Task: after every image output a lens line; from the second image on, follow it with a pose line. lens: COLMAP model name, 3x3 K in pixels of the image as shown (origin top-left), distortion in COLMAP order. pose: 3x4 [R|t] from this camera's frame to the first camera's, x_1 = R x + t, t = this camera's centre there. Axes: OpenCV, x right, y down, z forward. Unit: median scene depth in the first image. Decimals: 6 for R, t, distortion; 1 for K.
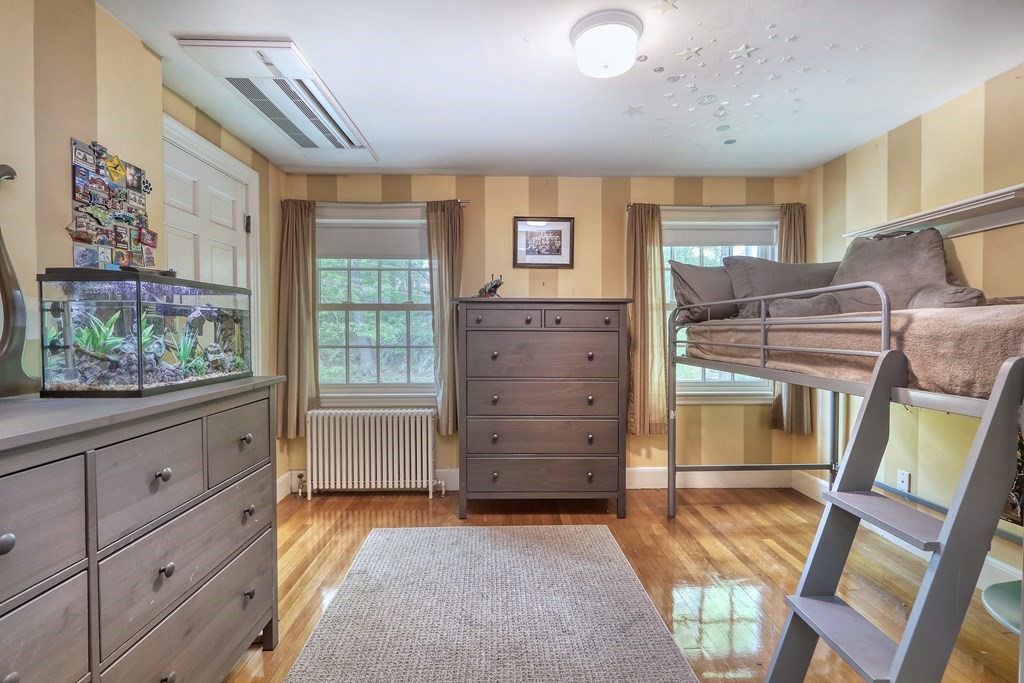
lens RADIAL K [[470.1, 0, 517.0], [0, 470.1, 339.6], [0, 0, 1]] dist [0.001888, -0.000446]
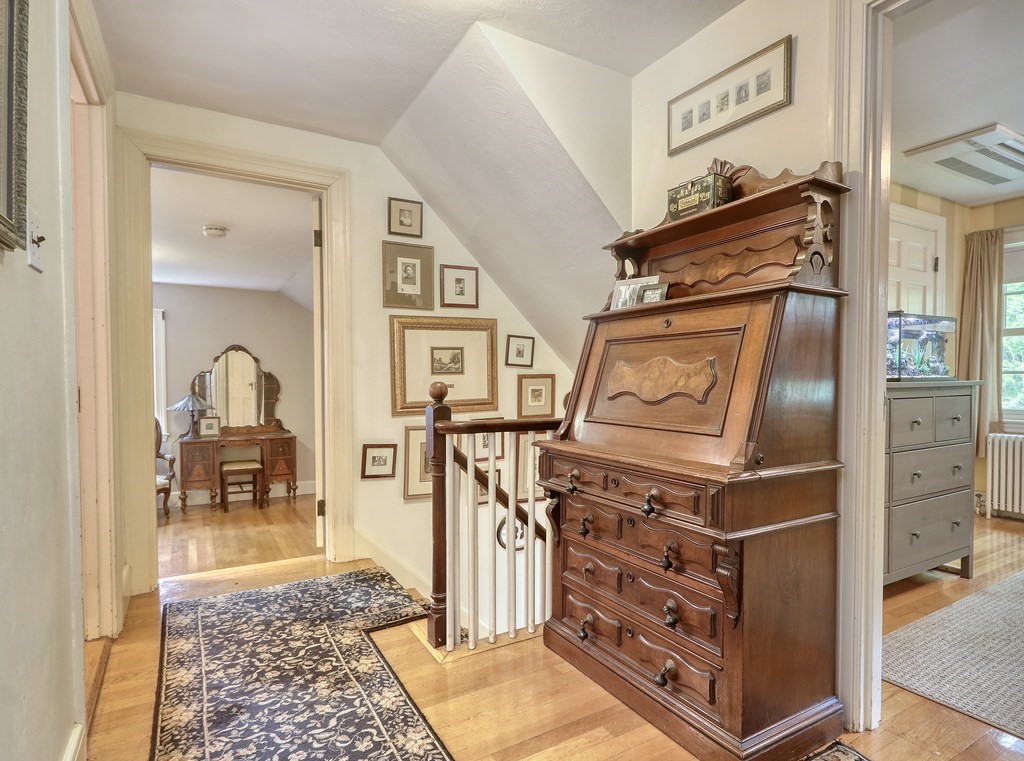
lens RADIAL K [[571.5, 0, 518.5], [0, 571.5, 390.8], [0, 0, 1]] dist [-0.000045, -0.001888]
pose [[0.475324, 0.022866, -0.879514, 0.181095], [-0.018759, 0.999698, 0.015853, 0.062076], [0.879611, 0.008963, 0.475610, -0.556297]]
